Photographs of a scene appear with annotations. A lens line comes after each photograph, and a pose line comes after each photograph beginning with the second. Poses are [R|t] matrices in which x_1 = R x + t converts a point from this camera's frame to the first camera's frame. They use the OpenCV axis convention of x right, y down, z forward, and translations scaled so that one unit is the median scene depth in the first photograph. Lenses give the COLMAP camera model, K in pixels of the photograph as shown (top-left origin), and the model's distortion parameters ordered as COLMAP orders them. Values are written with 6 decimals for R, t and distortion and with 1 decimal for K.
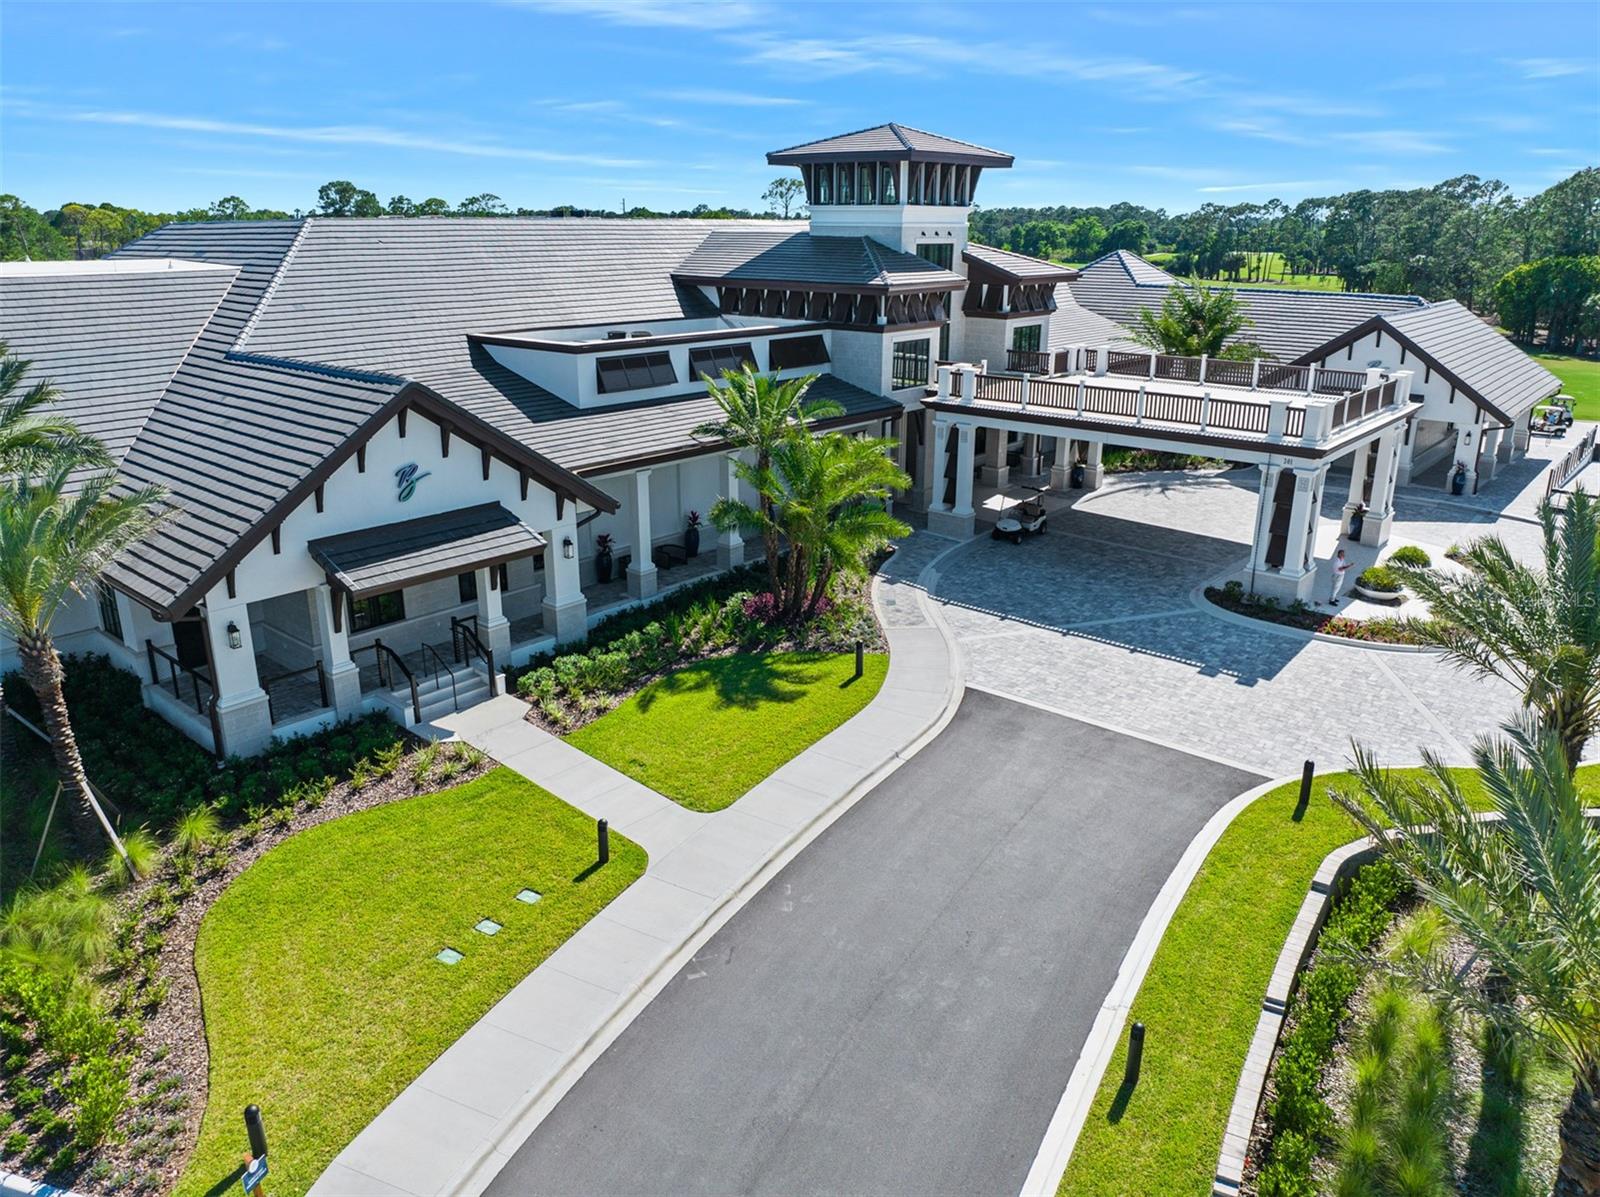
lens RADIAL K [[1123.3, 0, 800.0], [0, 1123.3, 598.5], [0, 0, 1]] dist [-0.036121, 0.008368]
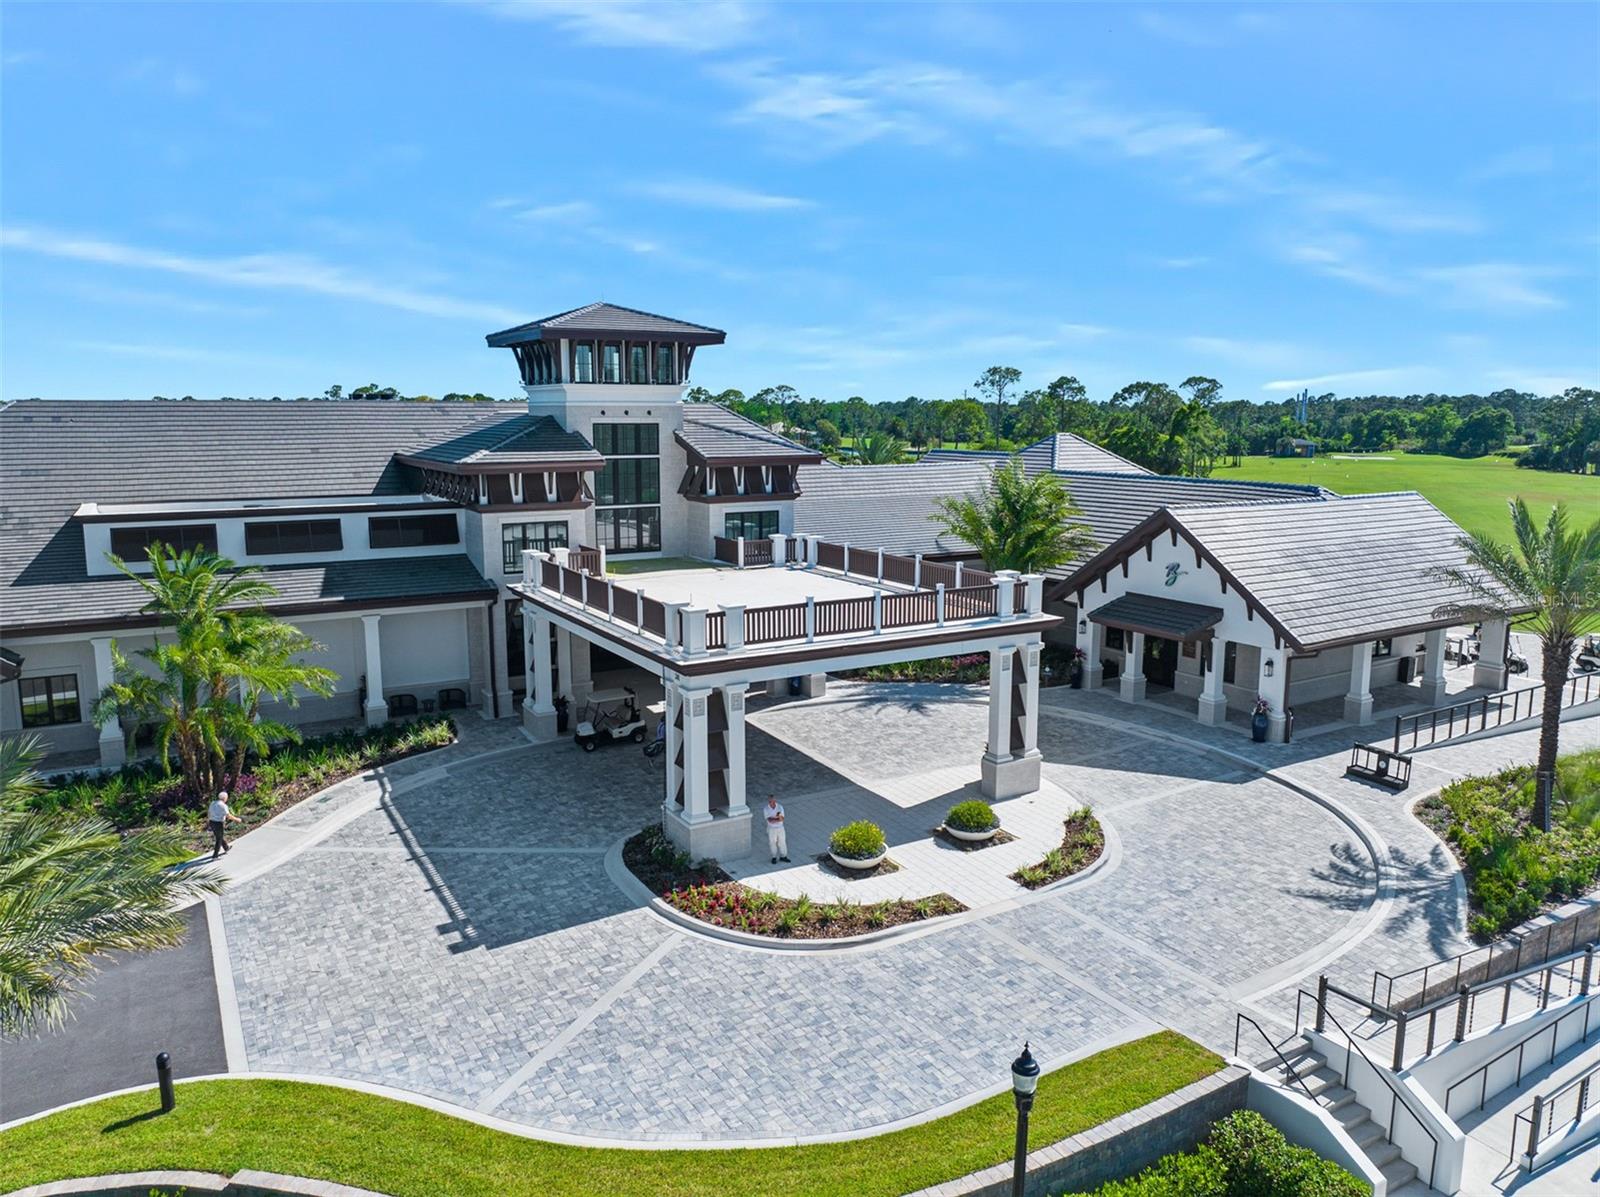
lens RADIAL K [[1123.3, 0, 800.0], [0, 1123.3, 598.5], [0, 0, 1]] dist [-0.036121, 0.008368]
pose [[0.943289, 0.049624, -0.328244, 0.574659], [-0.101488, 0.984533, -0.142809, -0.052638], [0.316080, 0.168022, 0.933735, 0.192706]]
